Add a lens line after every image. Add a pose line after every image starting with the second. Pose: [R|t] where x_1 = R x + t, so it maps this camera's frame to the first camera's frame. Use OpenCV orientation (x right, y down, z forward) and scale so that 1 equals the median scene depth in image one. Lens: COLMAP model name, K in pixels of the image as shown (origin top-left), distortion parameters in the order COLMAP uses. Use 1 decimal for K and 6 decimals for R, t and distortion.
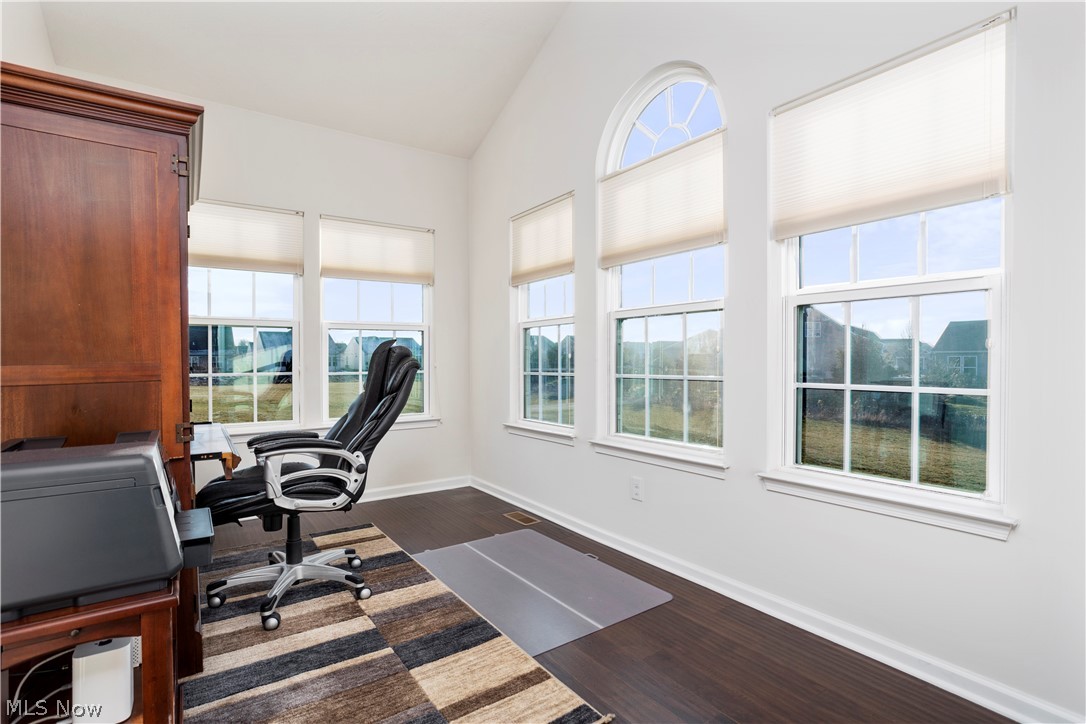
lens RADIAL K [[521.6, 0, 543.0], [0, 521.6, 362.0], [0, 0, 1]] dist [-0.059183, 0.027028]
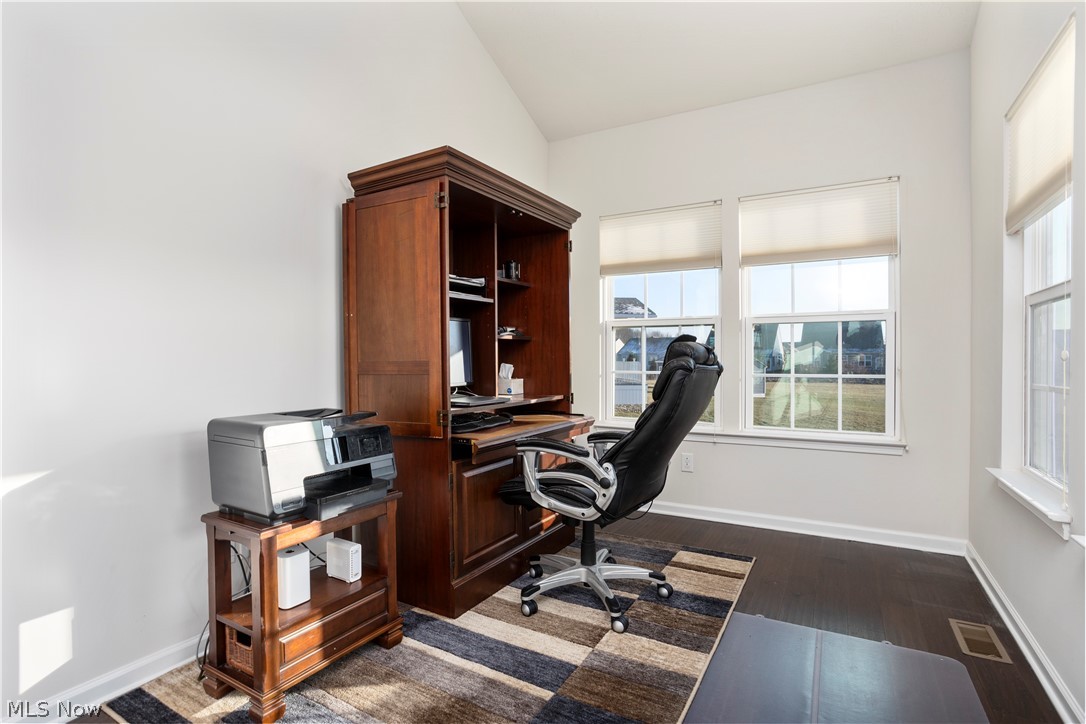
lens RADIAL K [[521.6, 0, 543.0], [0, 521.6, 362.0], [0, 0, 1]] dist [-0.059183, 0.027028]
pose [[0.429289, 0.013294, -0.903069, 0.383430], [-0.009288, 0.999904, 0.010304, -0.008546], [0.903119, 0.003965, 0.429371, 0.501404]]
